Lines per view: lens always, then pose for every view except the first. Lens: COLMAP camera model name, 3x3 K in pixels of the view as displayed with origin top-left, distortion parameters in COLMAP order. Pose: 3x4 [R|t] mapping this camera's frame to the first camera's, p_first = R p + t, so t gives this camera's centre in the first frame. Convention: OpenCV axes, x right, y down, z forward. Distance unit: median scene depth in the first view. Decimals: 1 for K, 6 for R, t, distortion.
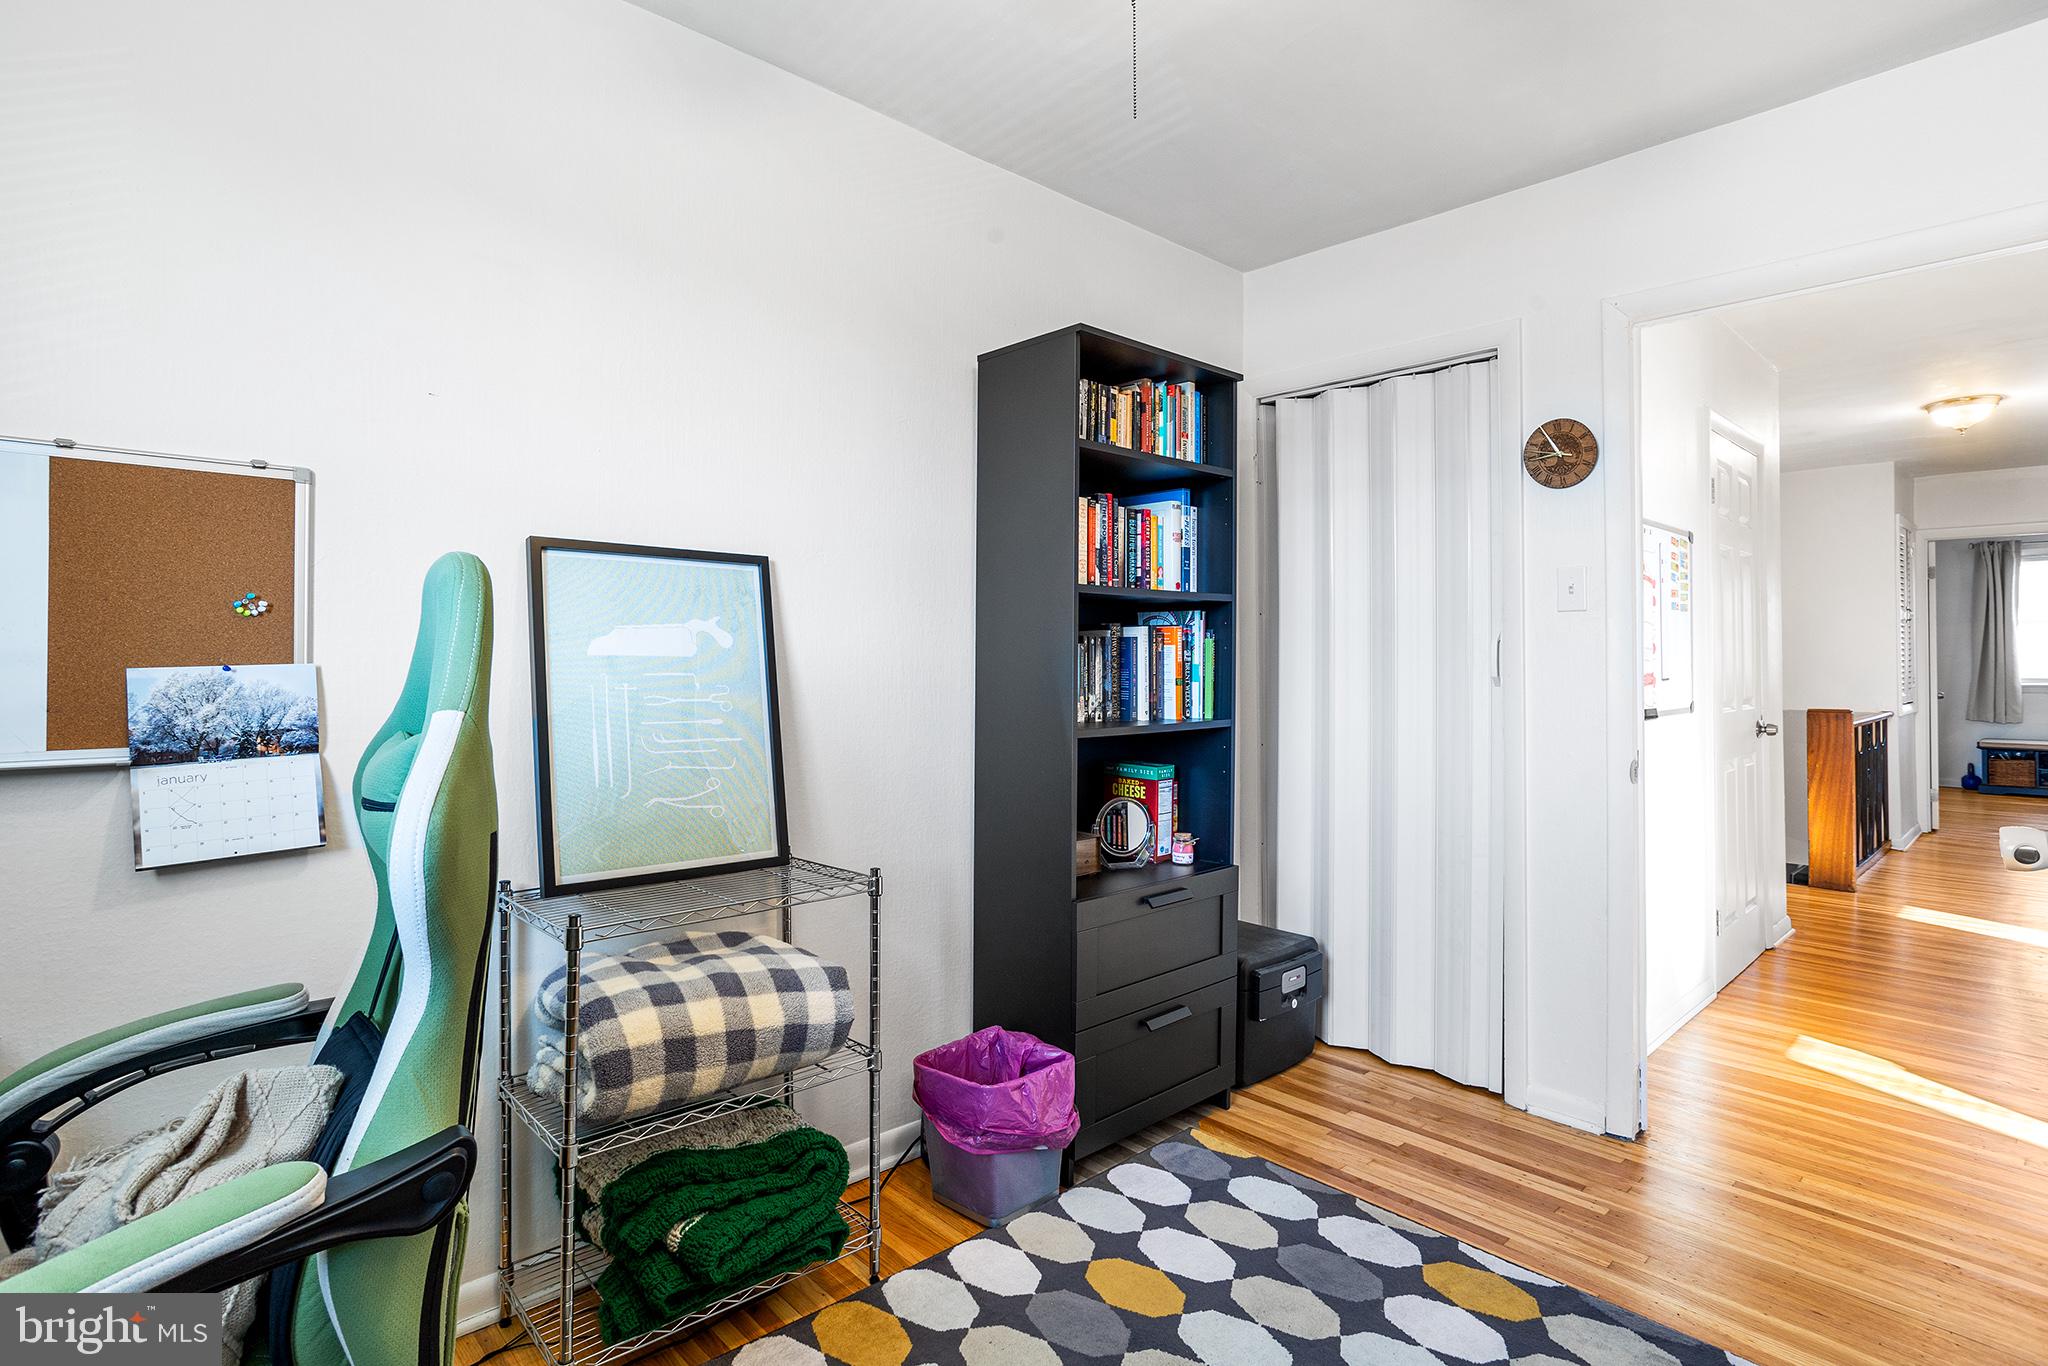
lens RADIAL K [[1014.2, 0, 1026.6], [0, 1014.2, 665.0], [0, 0, 1]] dist [-0.028517, 0.025960]
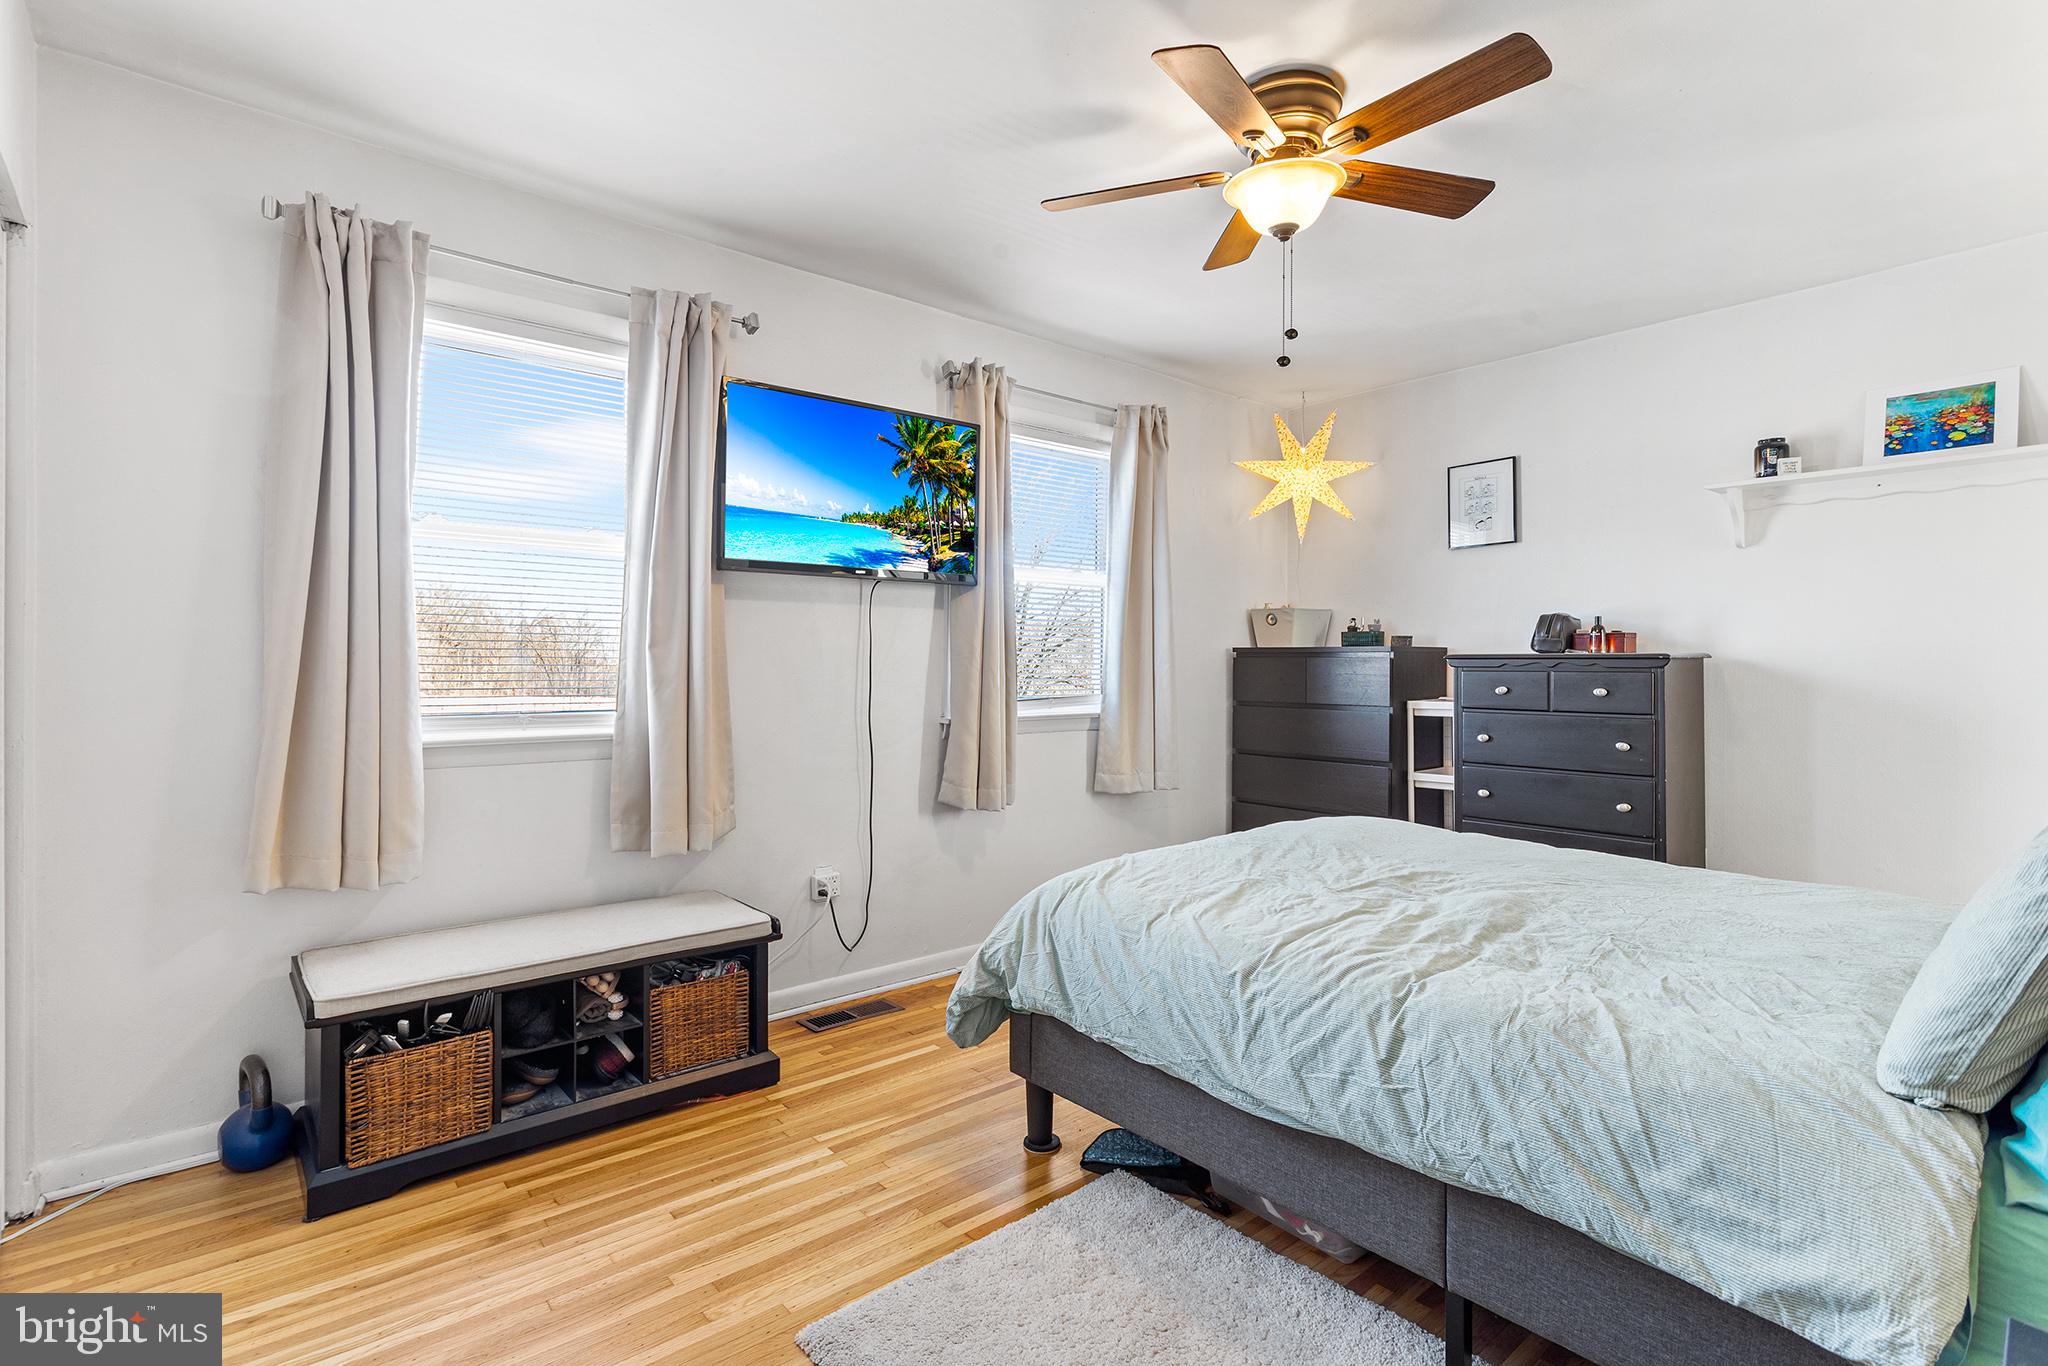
lens RADIAL K [[1014.2, 0, 1026.6], [0, 1014.2, 672.7], [0, 0, 1]] dist [-0.028517, 0.025960]
pose [[0.033738, 0.003429, 0.999425, 0.716949], [-0.005805, 0.999978, -0.003235, -0.001768], [-0.999414, -0.005692, 0.033757, 0.831067]]
